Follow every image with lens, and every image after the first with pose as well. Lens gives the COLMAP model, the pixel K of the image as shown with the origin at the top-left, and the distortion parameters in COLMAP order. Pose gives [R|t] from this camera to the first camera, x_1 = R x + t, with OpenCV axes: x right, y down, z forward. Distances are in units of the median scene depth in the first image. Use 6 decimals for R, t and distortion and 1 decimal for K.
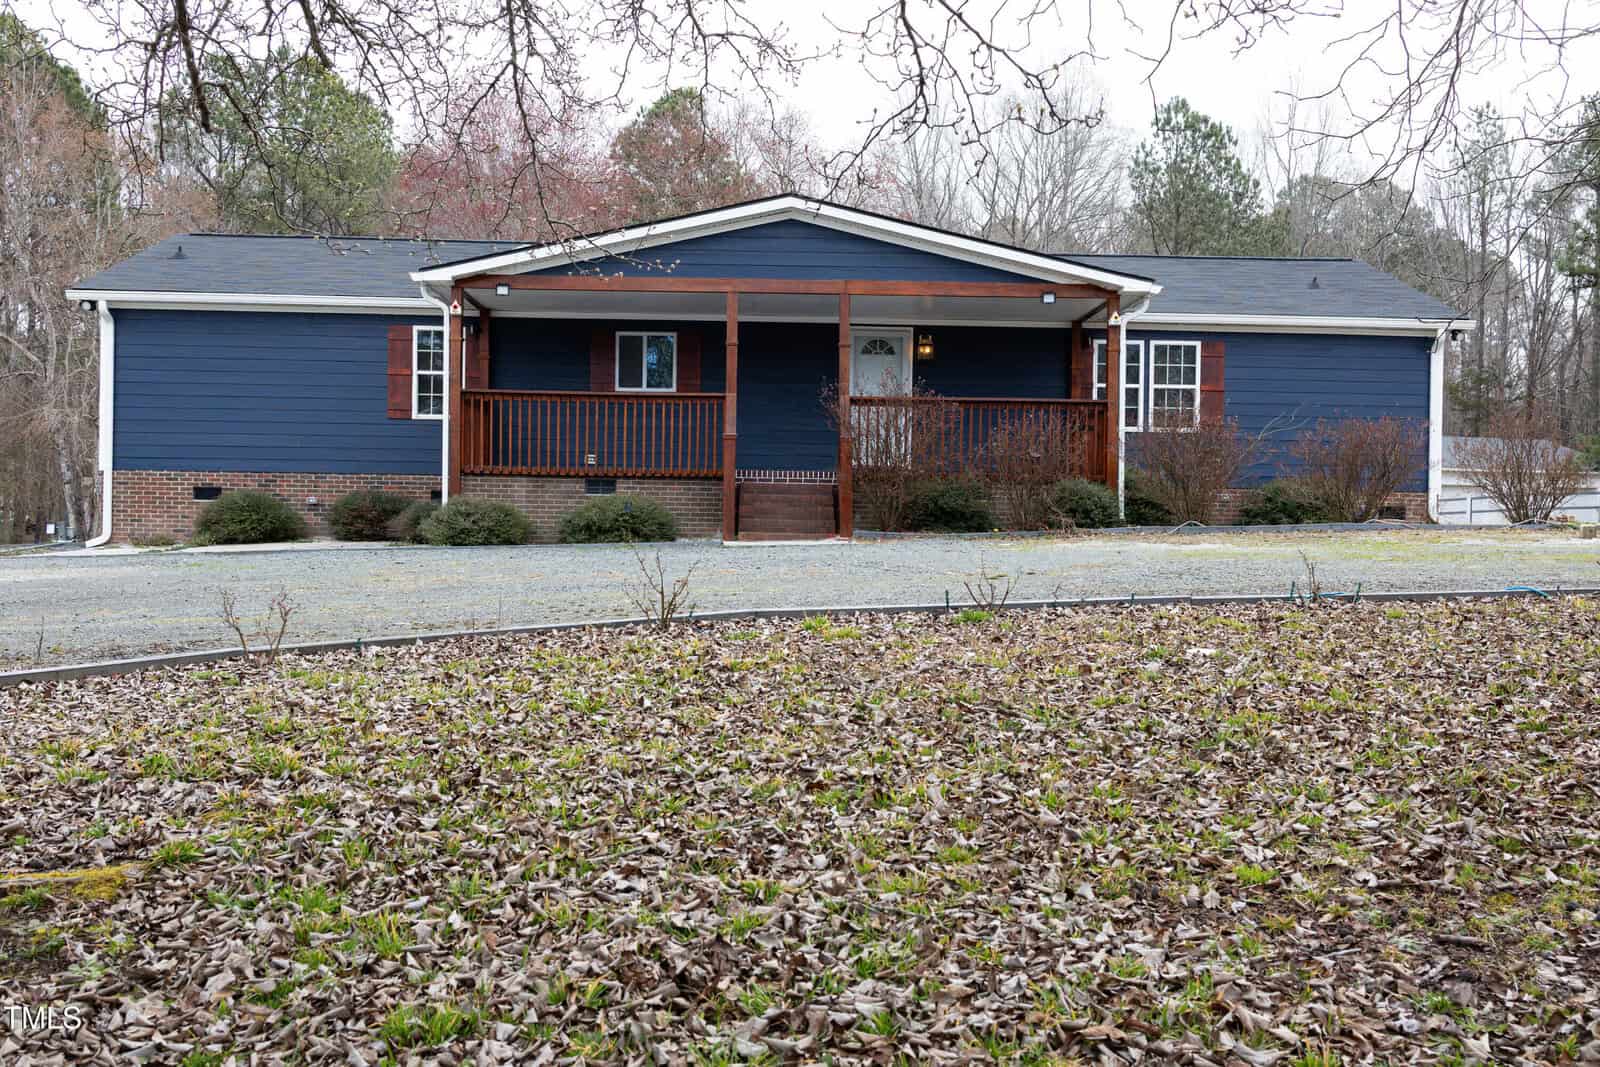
lens RADIAL K [[1605.1, 0, 800.0], [0, 1605.1, 533.5], [0, 0, 1]] dist [0.014285, 0.027296]
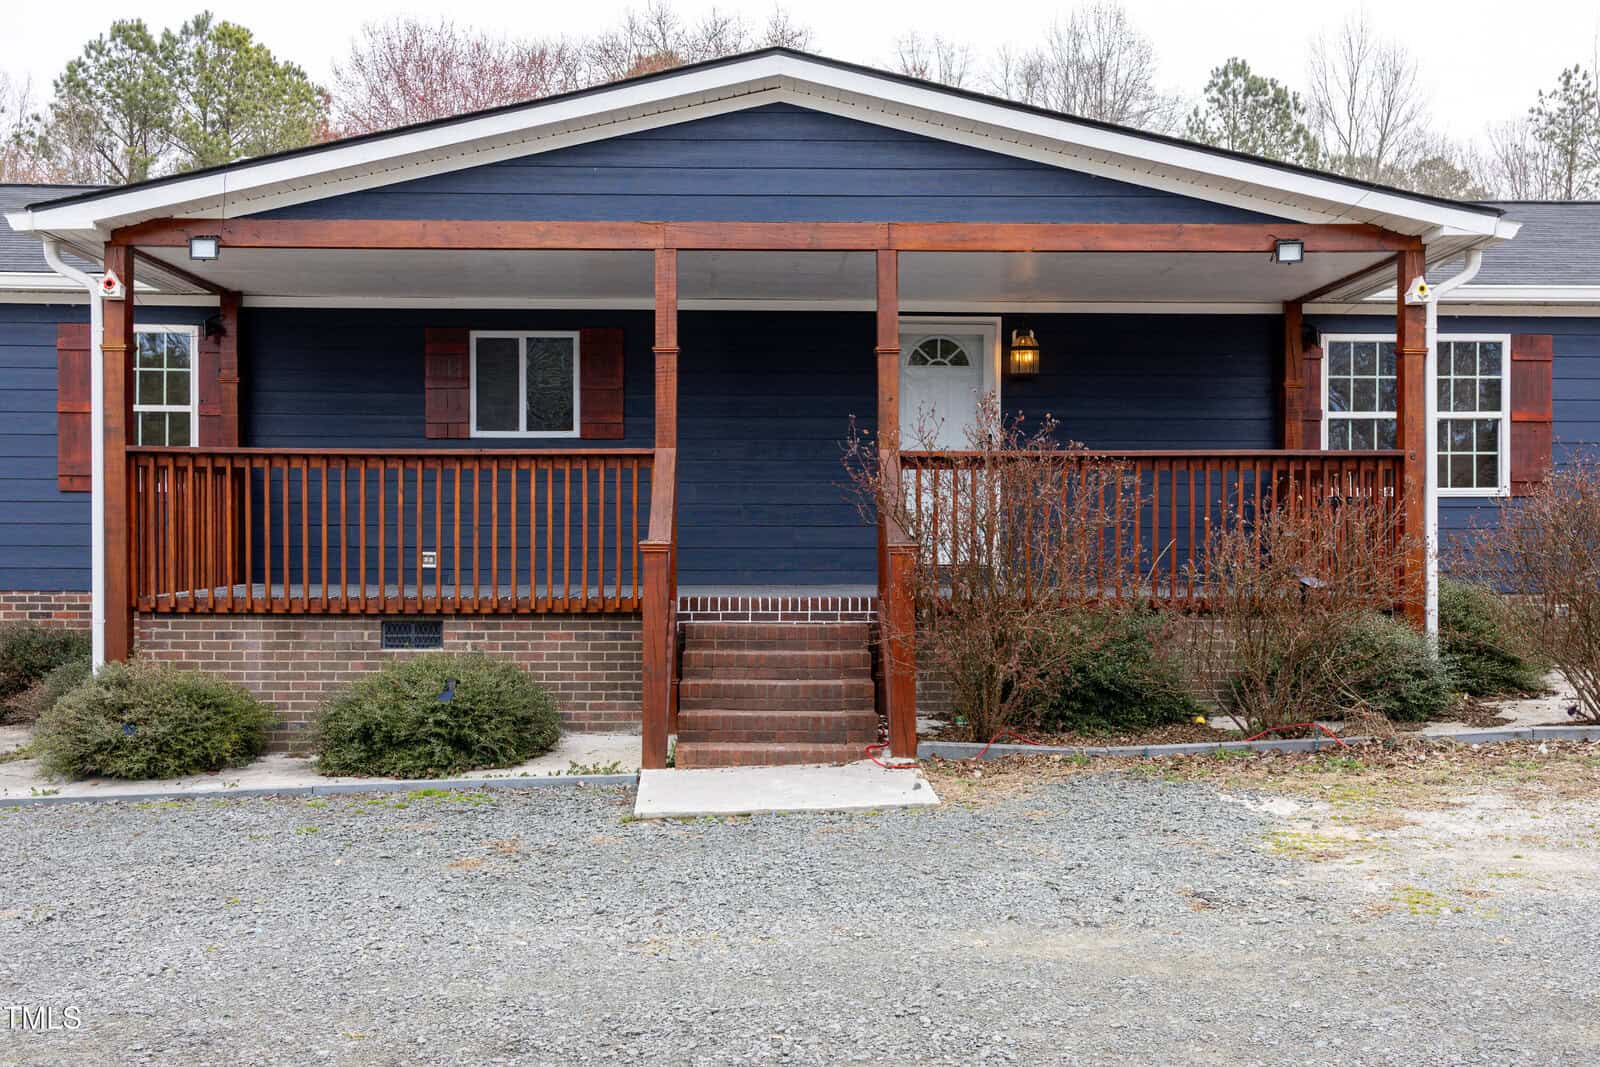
lens RADIAL K [[1605.1, 0, 800.0], [0, 1605.1, 533.5], [0, 0, 1]] dist [0.014285, 0.027296]
pose [[0.999919, -0.012698, -0.000374, -0.000579], [0.012697, 0.999911, -0.004053, -0.052739], [0.000426, 0.004048, 0.999992, 0.451544]]
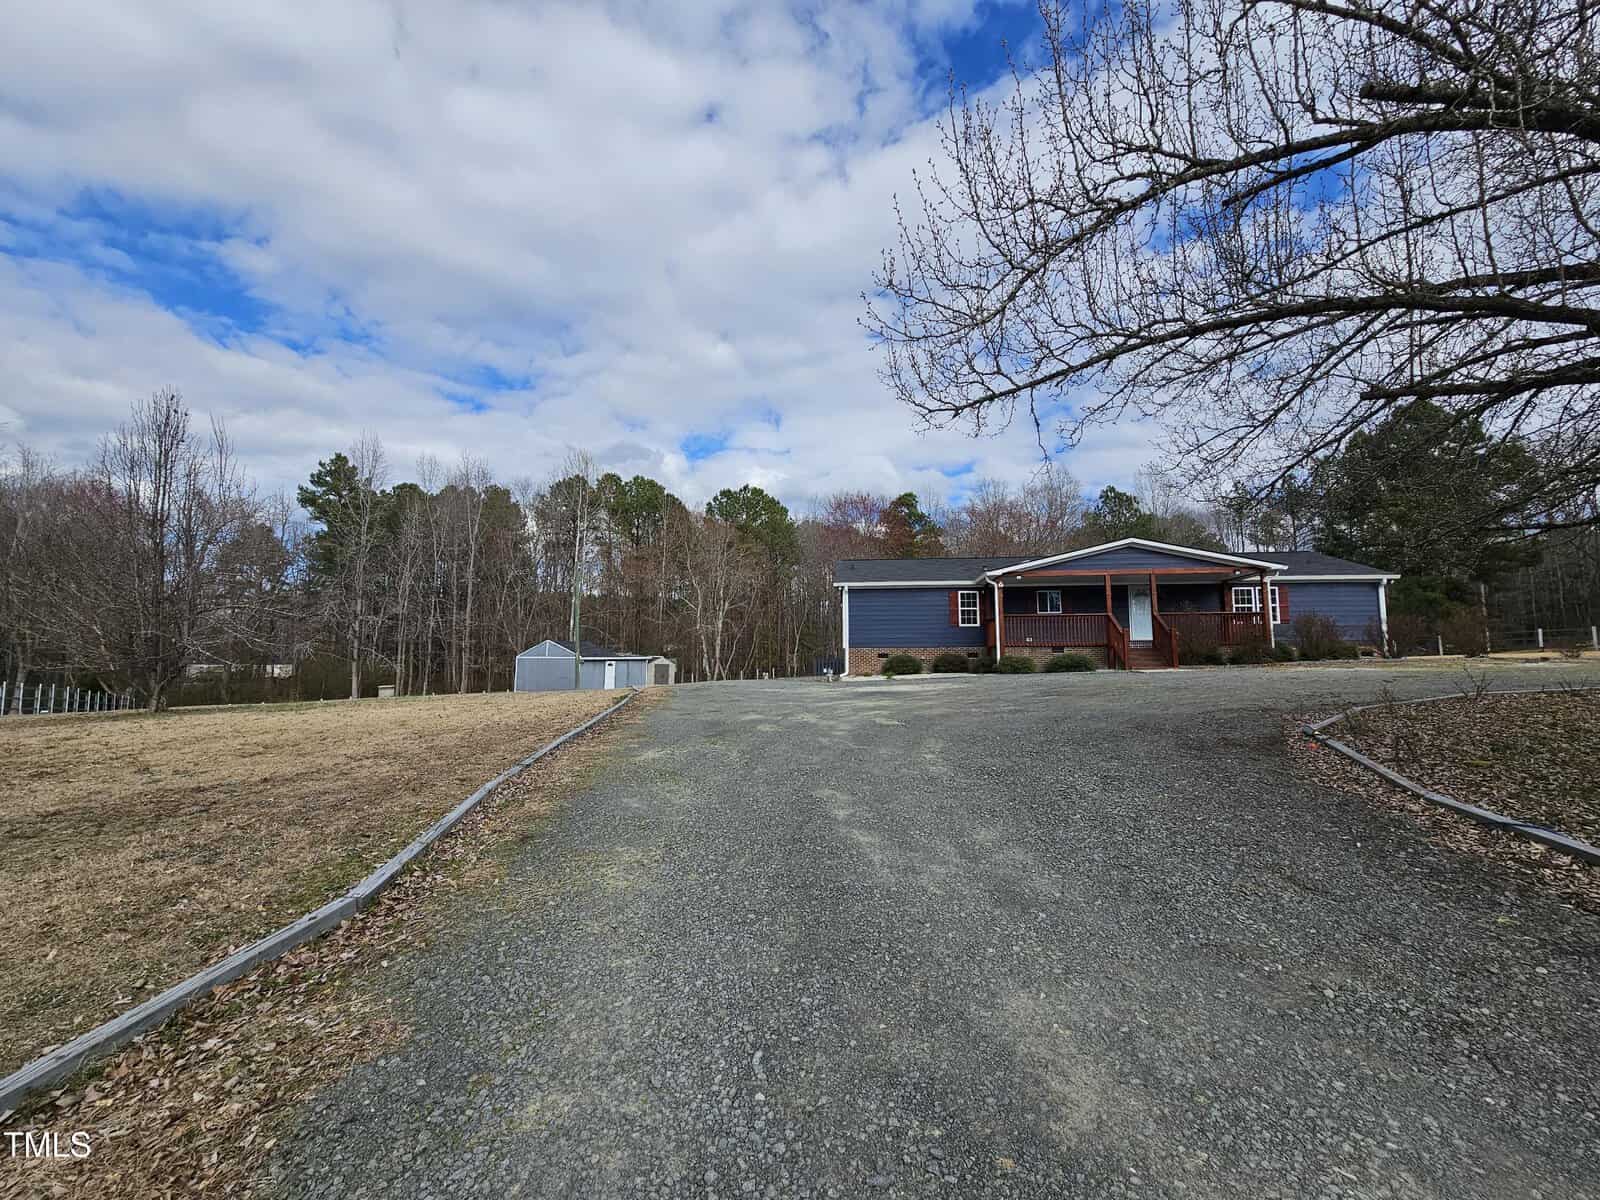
lens RADIAL K [[662.0, 0, 787.4], [0, 662.0, 614.6], [0, 0, 1]] dist [-0.001708, -0.000242]
pose [[0.990101, -0.029111, -0.137302, -0.377824], [0.017404, 0.996169, -0.085705, -0.001788], [0.139271, 0.082467, 0.986814, -0.120370]]
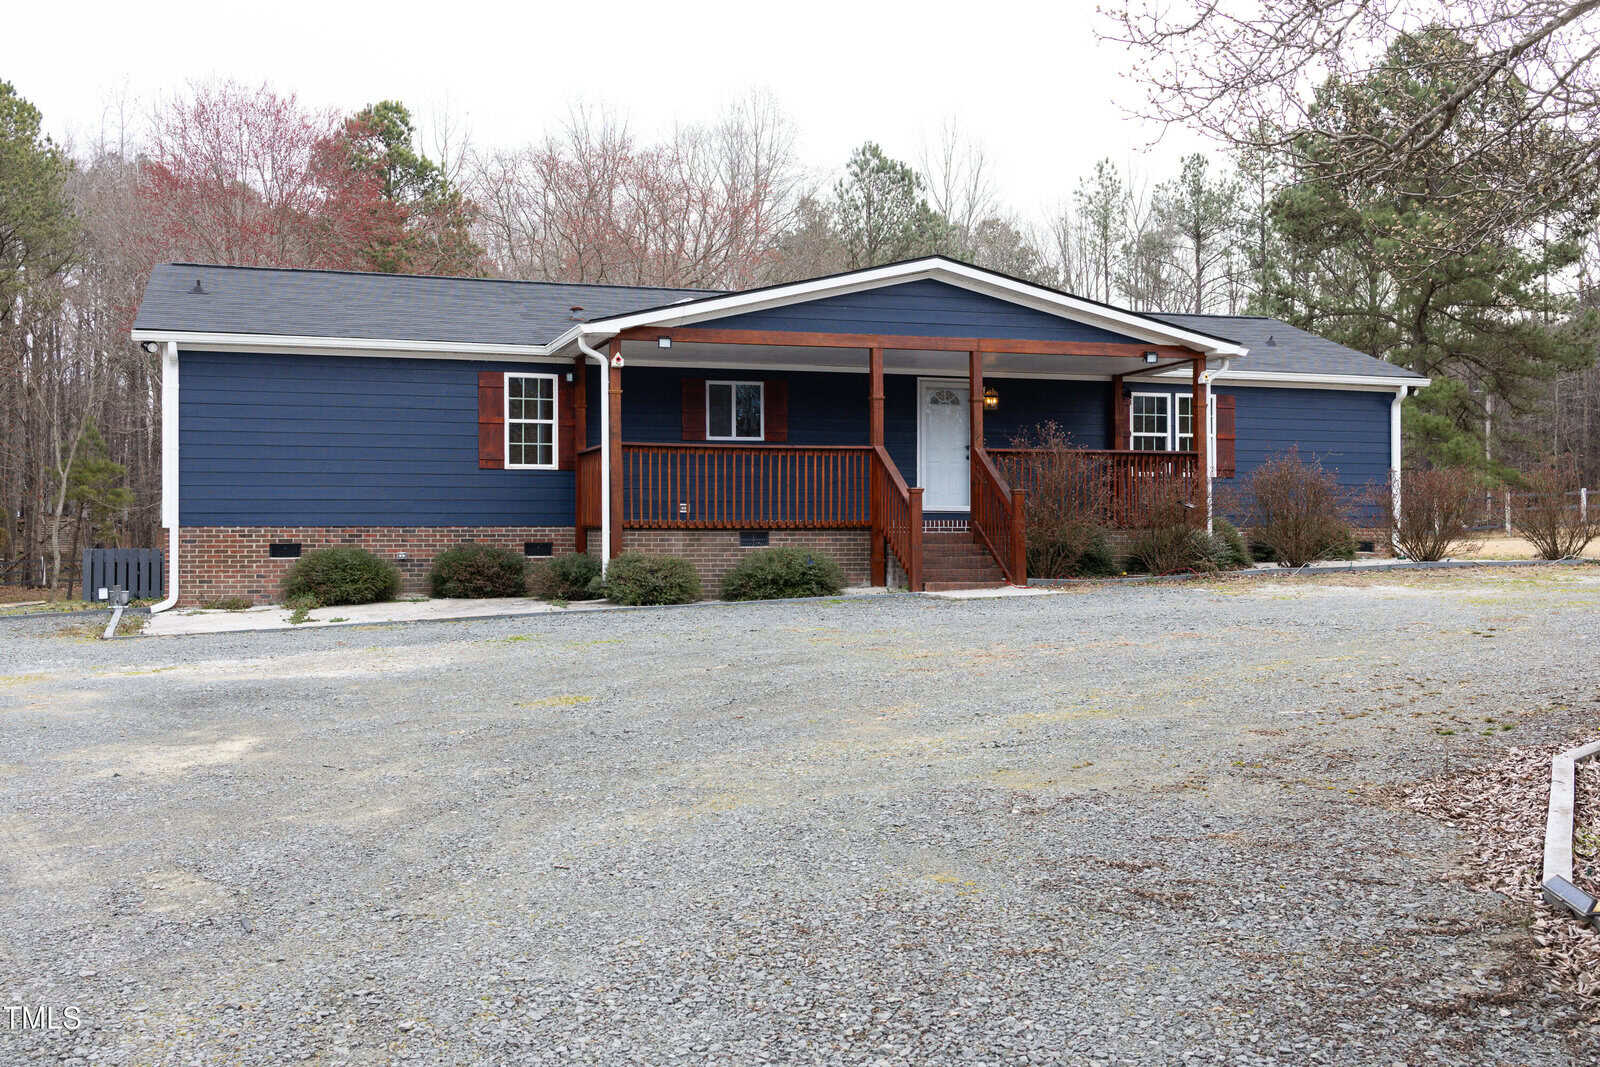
lens RADIAL K [[1605.1, 0, 800.0], [0, 1605.1, 533.5], [0, 0, 1]] dist [0.014285, 0.027296]
pose [[0.958476, -0.016788, 0.284680, -0.352217], [0.019617, 0.999782, -0.007088, -0.022748], [-0.284499, 0.012378, 0.958596, 0.026021]]
